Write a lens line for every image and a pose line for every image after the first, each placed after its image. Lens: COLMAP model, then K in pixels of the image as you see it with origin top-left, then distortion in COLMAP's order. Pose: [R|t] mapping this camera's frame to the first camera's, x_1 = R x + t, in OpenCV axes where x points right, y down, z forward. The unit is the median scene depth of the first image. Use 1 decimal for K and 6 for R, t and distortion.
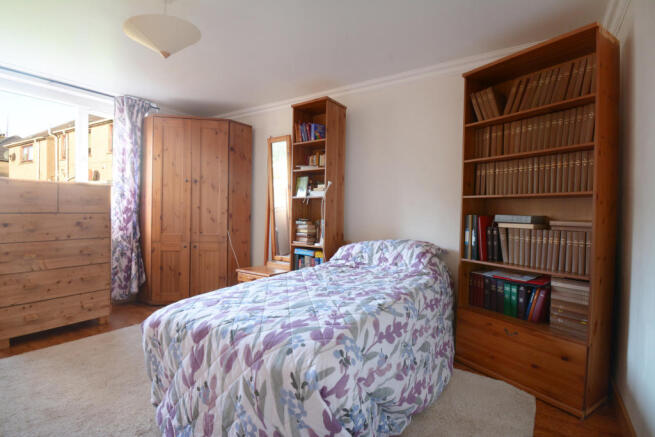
lens RADIAL K [[315.7, 0, 327.5], [0, 315.7, 218.5], [0, 0, 1]] dist [-0.000272, -0.021227]
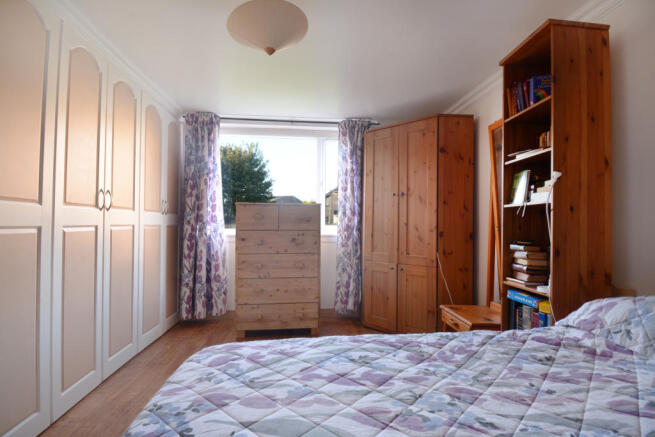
lens RADIAL K [[315.7, 0, 327.5], [0, 315.7, 218.5], [0, 0, 1]] dist [-0.000272, -0.021227]
pose [[0.627902, -0.026763, -0.777832, 0.156939], [-0.015280, 0.998792, -0.046700, -0.008330], [0.778142, 0.041209, 0.626735, 0.352766]]
